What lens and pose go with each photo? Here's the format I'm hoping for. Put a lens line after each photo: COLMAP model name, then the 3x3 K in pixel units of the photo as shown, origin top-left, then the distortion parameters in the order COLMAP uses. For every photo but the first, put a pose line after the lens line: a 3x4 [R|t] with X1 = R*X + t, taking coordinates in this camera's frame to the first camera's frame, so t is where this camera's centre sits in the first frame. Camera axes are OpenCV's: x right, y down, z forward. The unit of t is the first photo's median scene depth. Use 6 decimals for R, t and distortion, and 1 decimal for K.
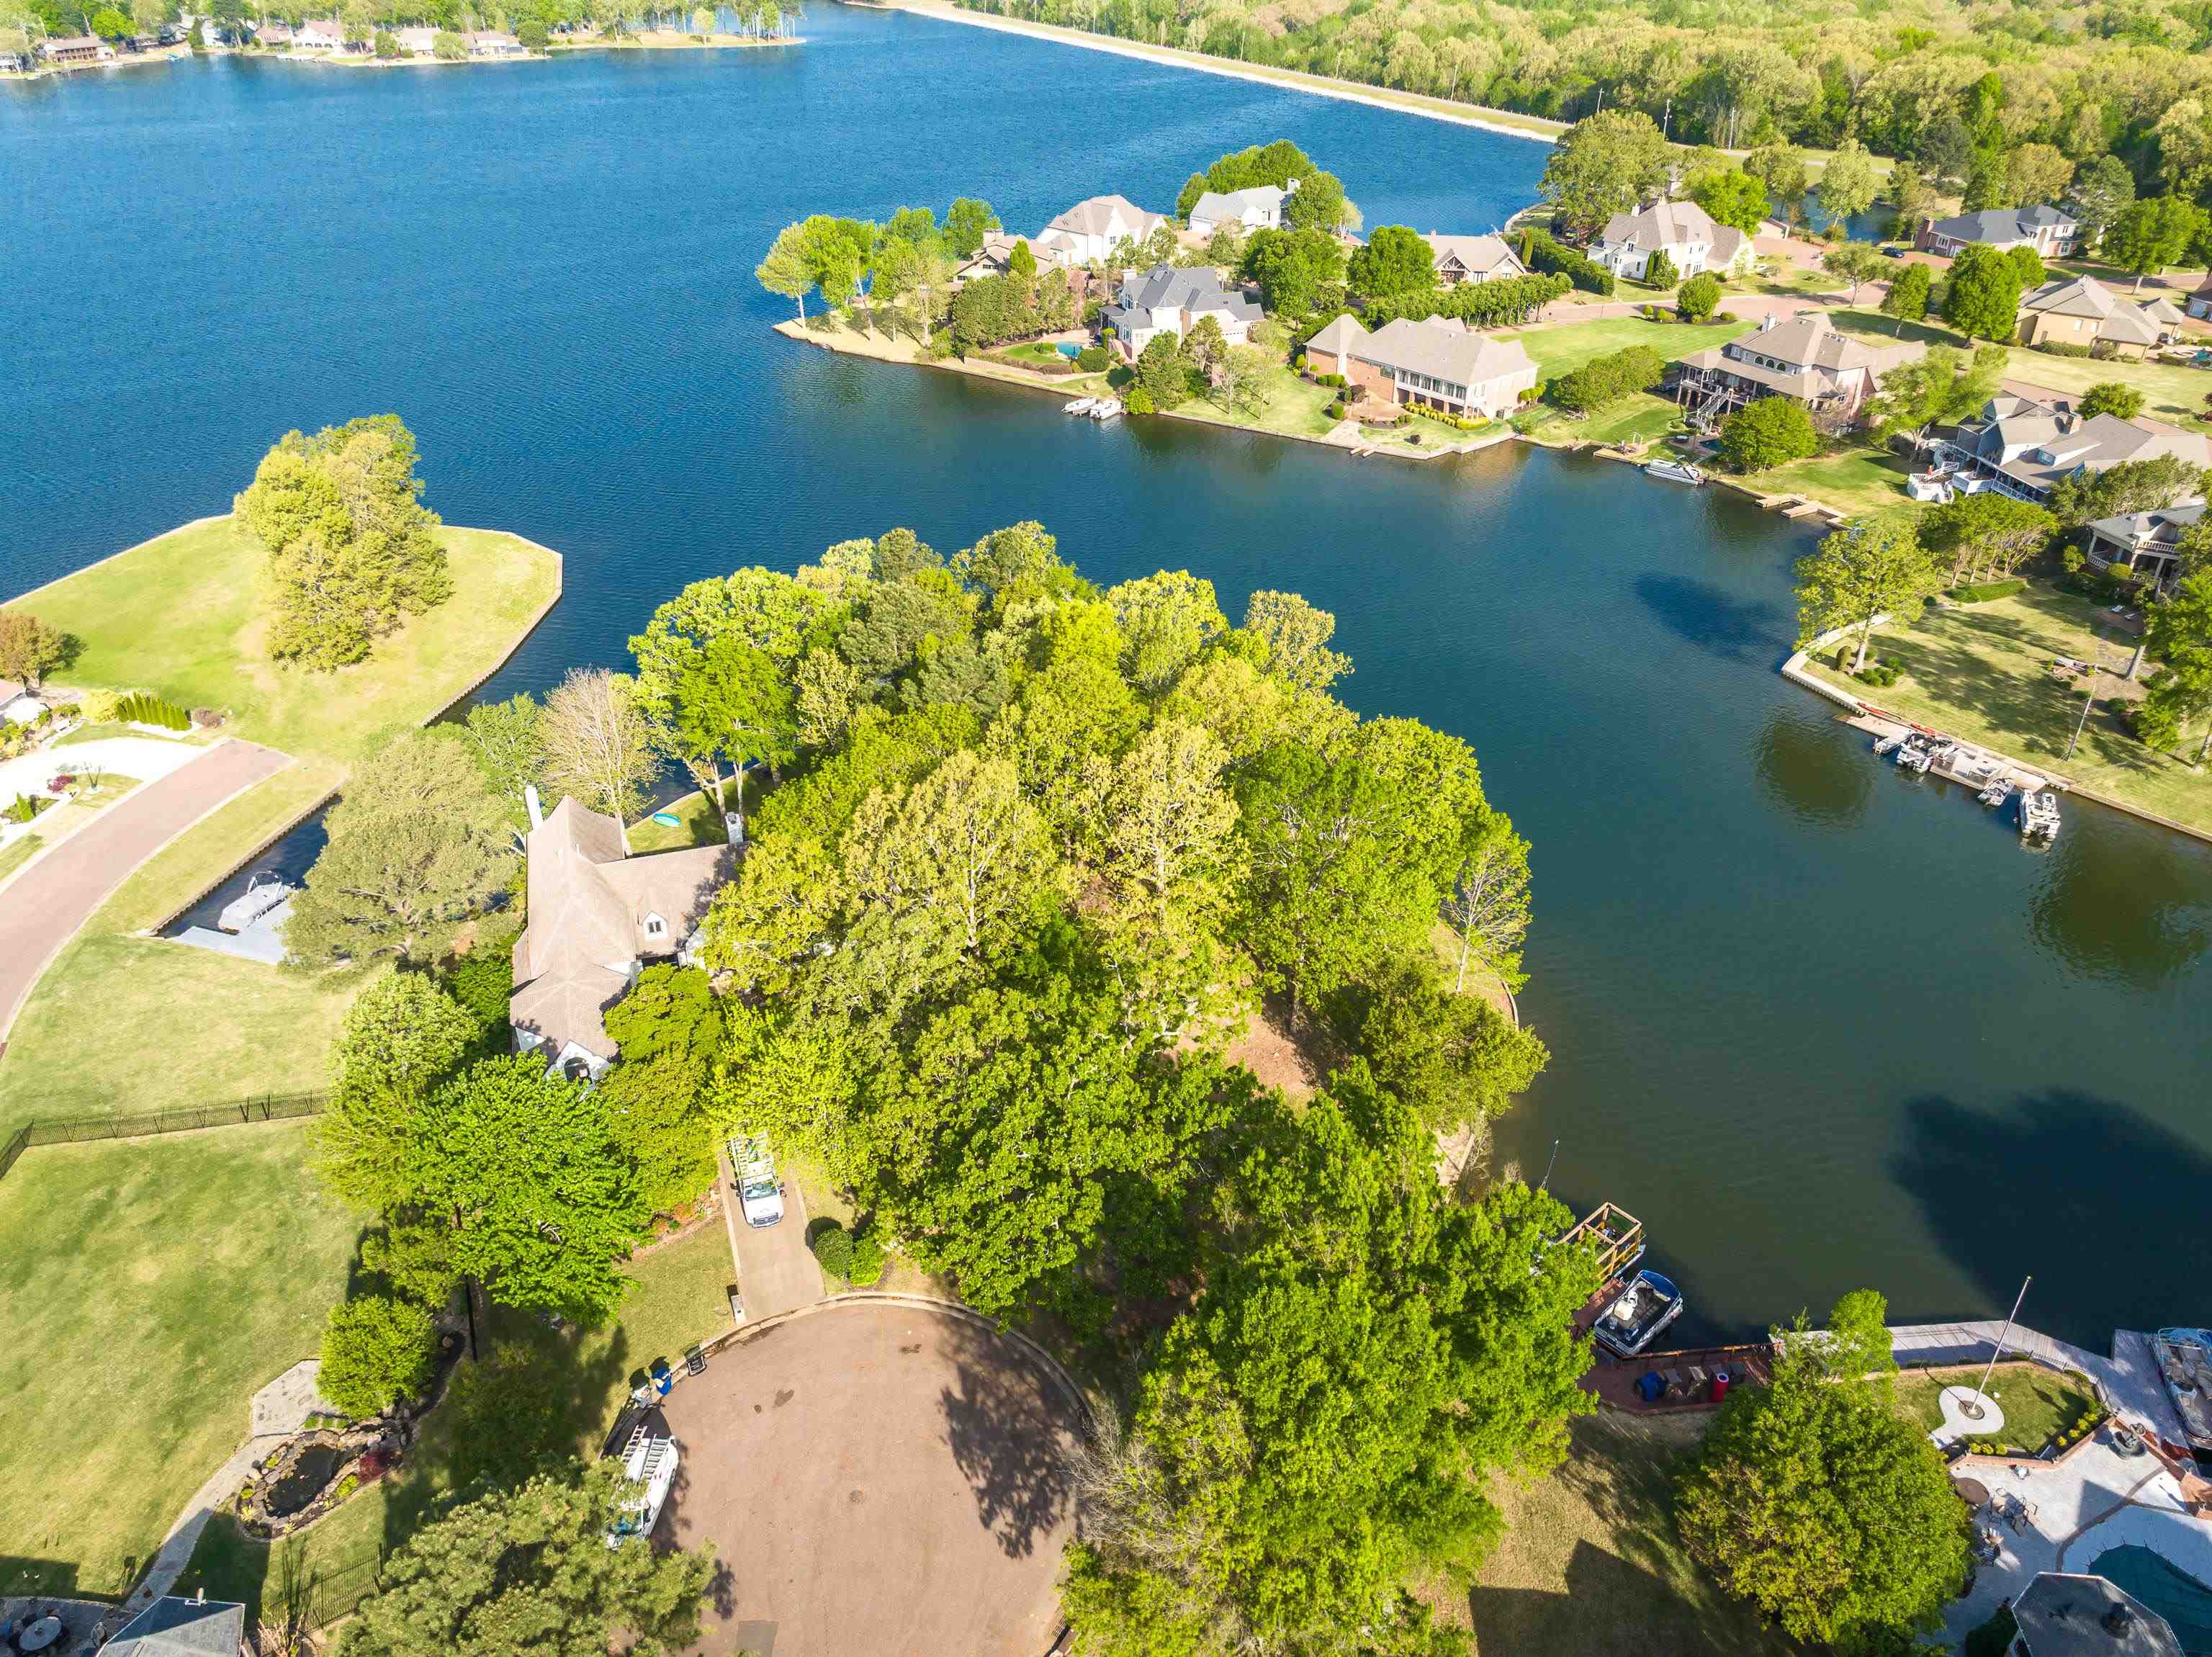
lens RADIAL K [[1571.9, 0, 1106.0], [0, 1571.9, 828.5], [0, 0, 1]] dist [-0.036117, 0.022625]
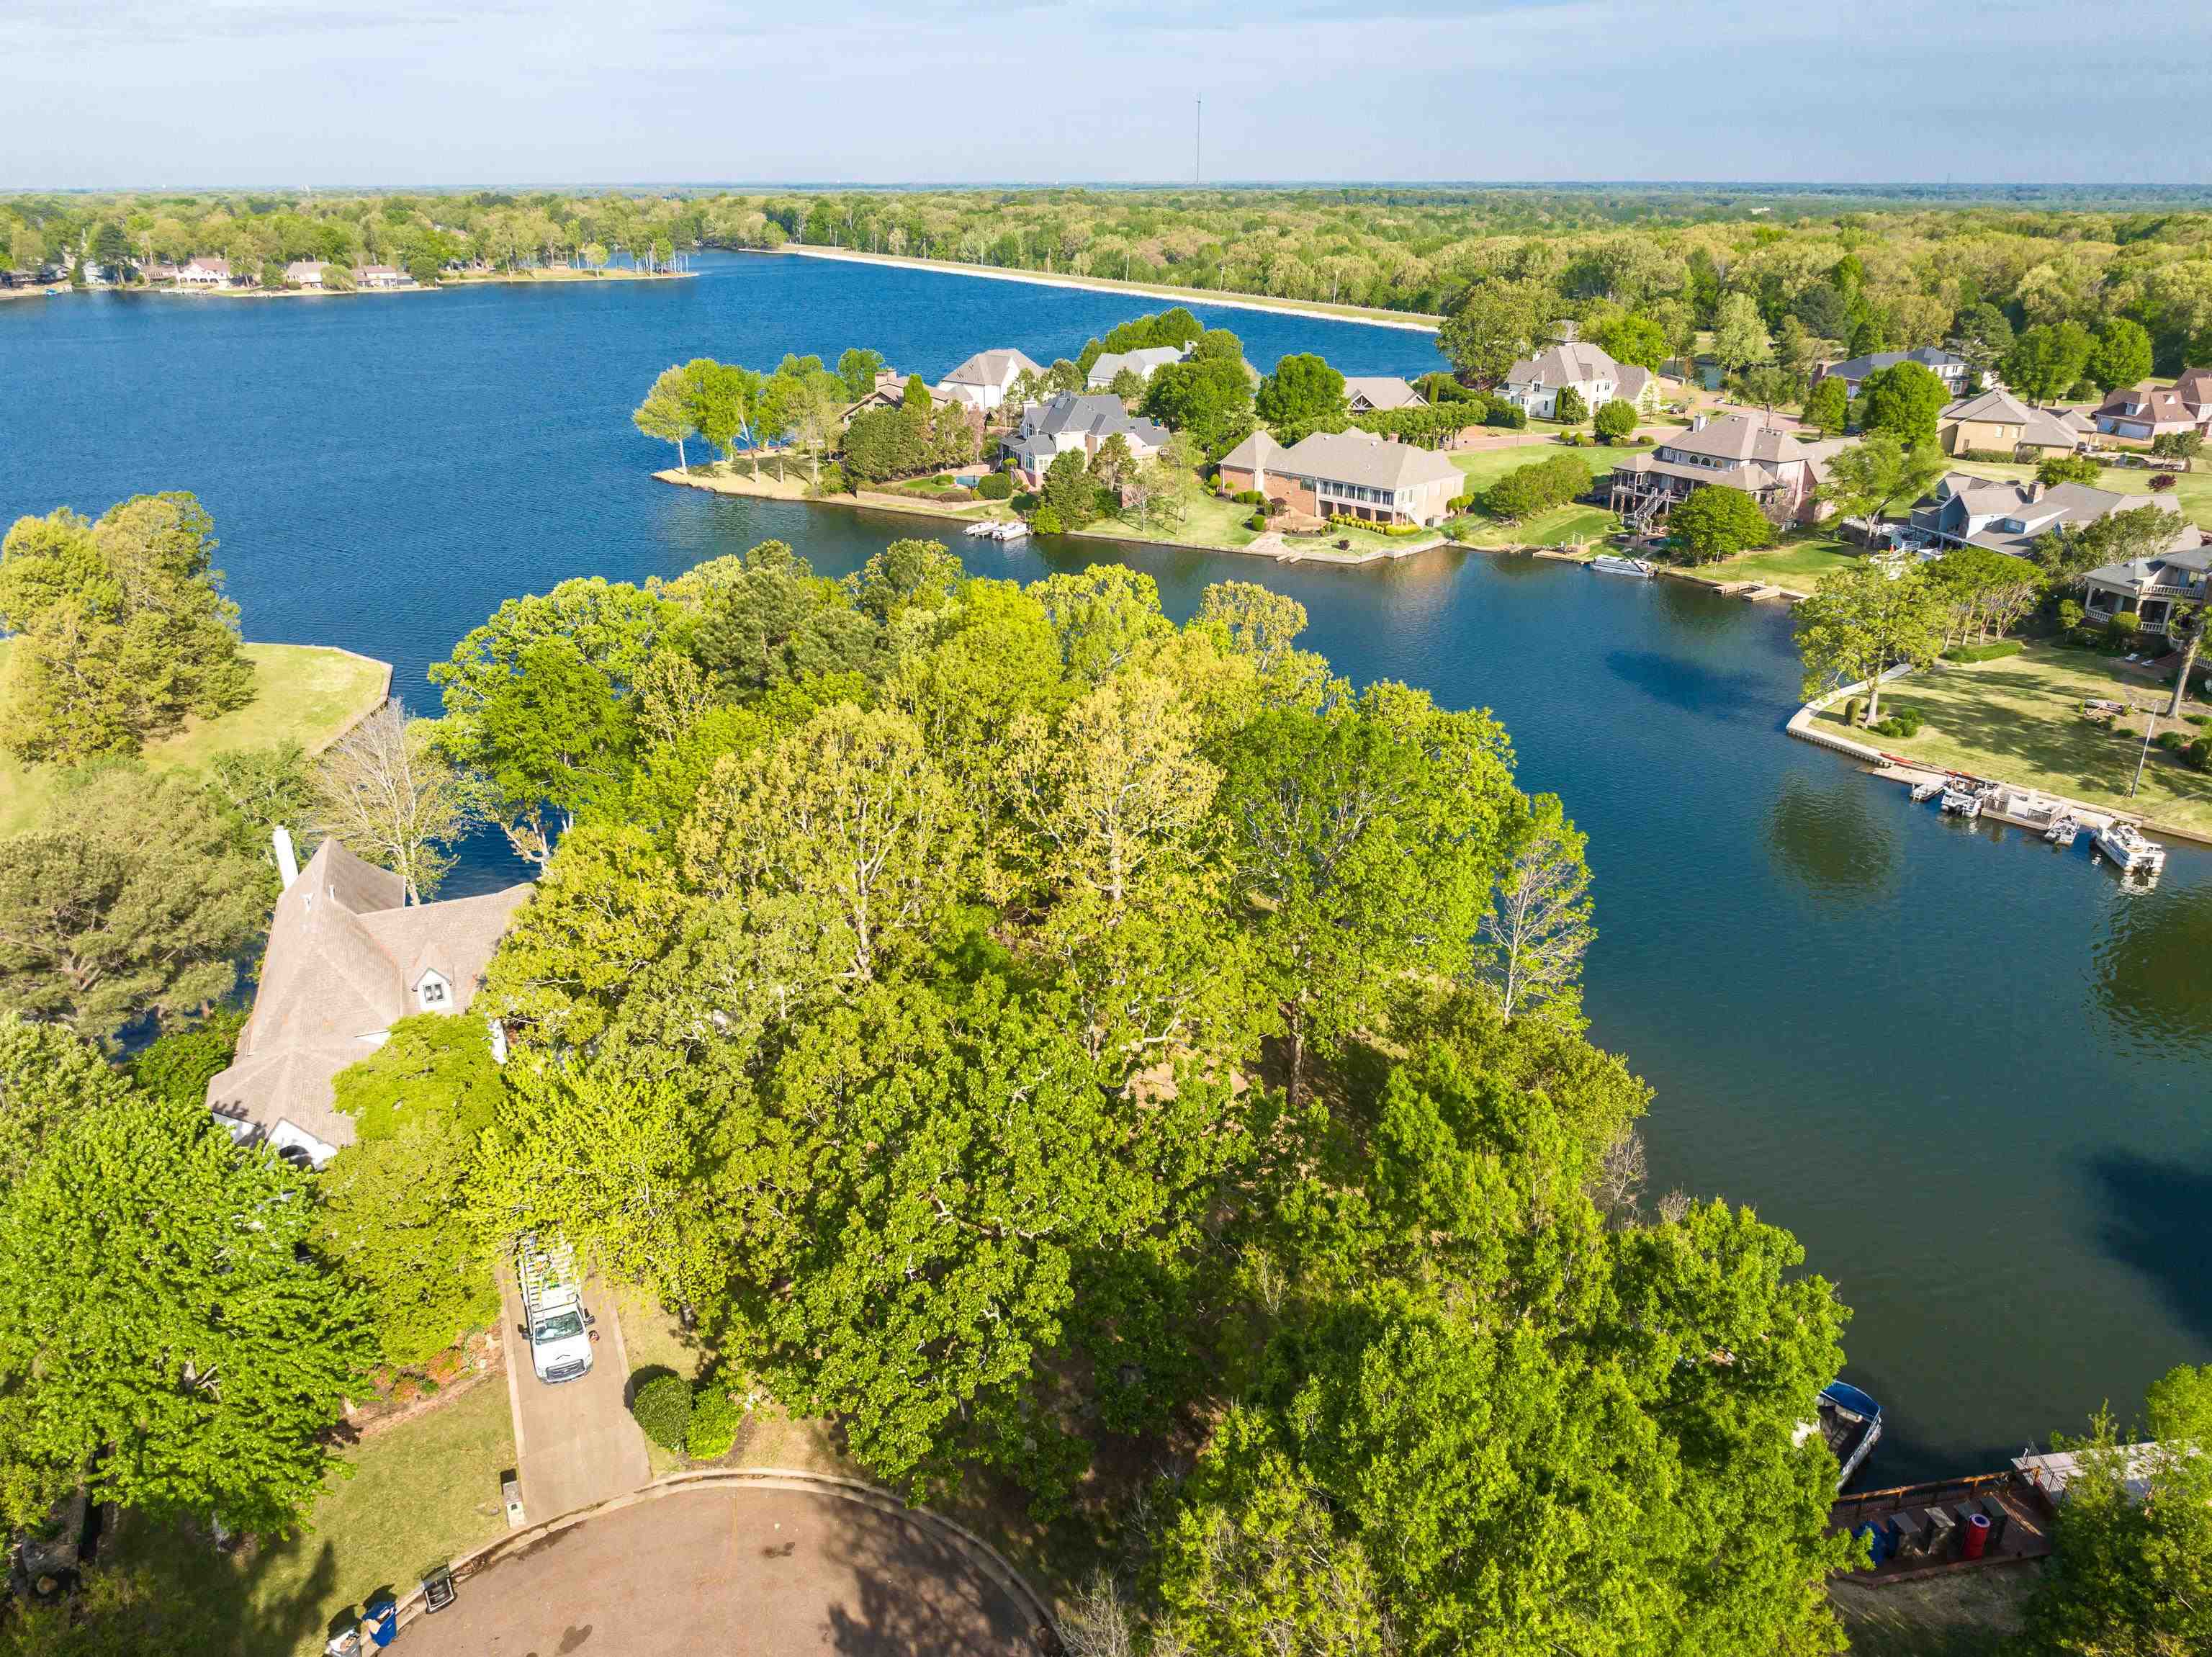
lens RADIAL K [[1571.9, 0, 1106.0], [0, 1571.9, 828.5], [0, 0, 1]] dist [-0.036117, 0.022625]
pose [[0.997548, -0.034931, 0.060645, -0.008020], [0.043605, 0.988000, -0.148170, 0.063207], [-0.054742, 0.150452, 0.987101, 0.140278]]
